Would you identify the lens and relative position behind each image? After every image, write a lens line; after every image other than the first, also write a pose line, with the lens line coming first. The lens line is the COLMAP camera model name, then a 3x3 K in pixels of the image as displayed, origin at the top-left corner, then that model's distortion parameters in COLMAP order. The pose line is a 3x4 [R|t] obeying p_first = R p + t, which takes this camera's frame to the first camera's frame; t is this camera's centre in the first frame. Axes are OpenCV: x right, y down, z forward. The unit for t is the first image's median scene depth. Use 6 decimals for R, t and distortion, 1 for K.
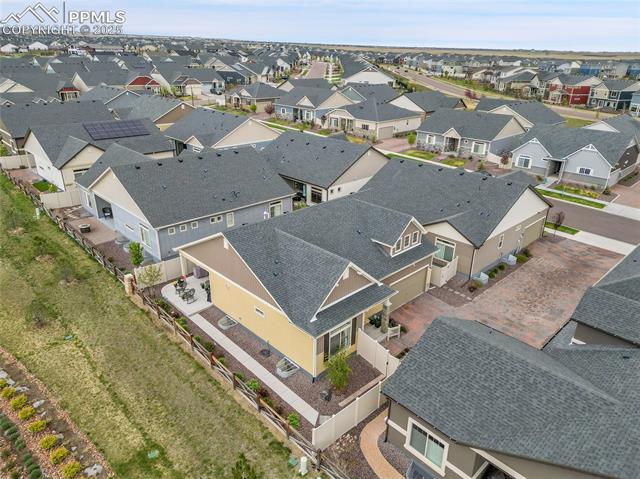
lens RADIAL K [[444.7, 0, 320.0], [0, 444.7, 239.5], [0, 0, 1]] dist [0.086565, -0.089091]
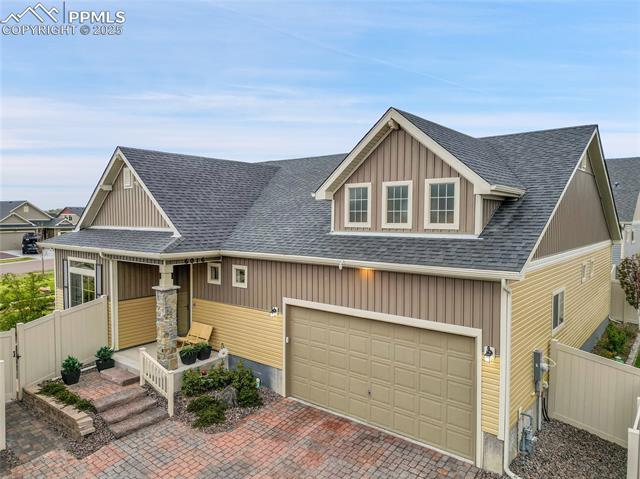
lens RADIAL K [[444.7, 0, 320.0], [0, 444.7, 239.5], [0, 0, 1]] dist [0.086565, -0.089091]
pose [[0.113114, 0.033932, -0.993002, 0.235089], [-0.387836, 0.921641, -0.012685, 0.023930], [0.914761, 0.386557, 0.117411, 0.446210]]
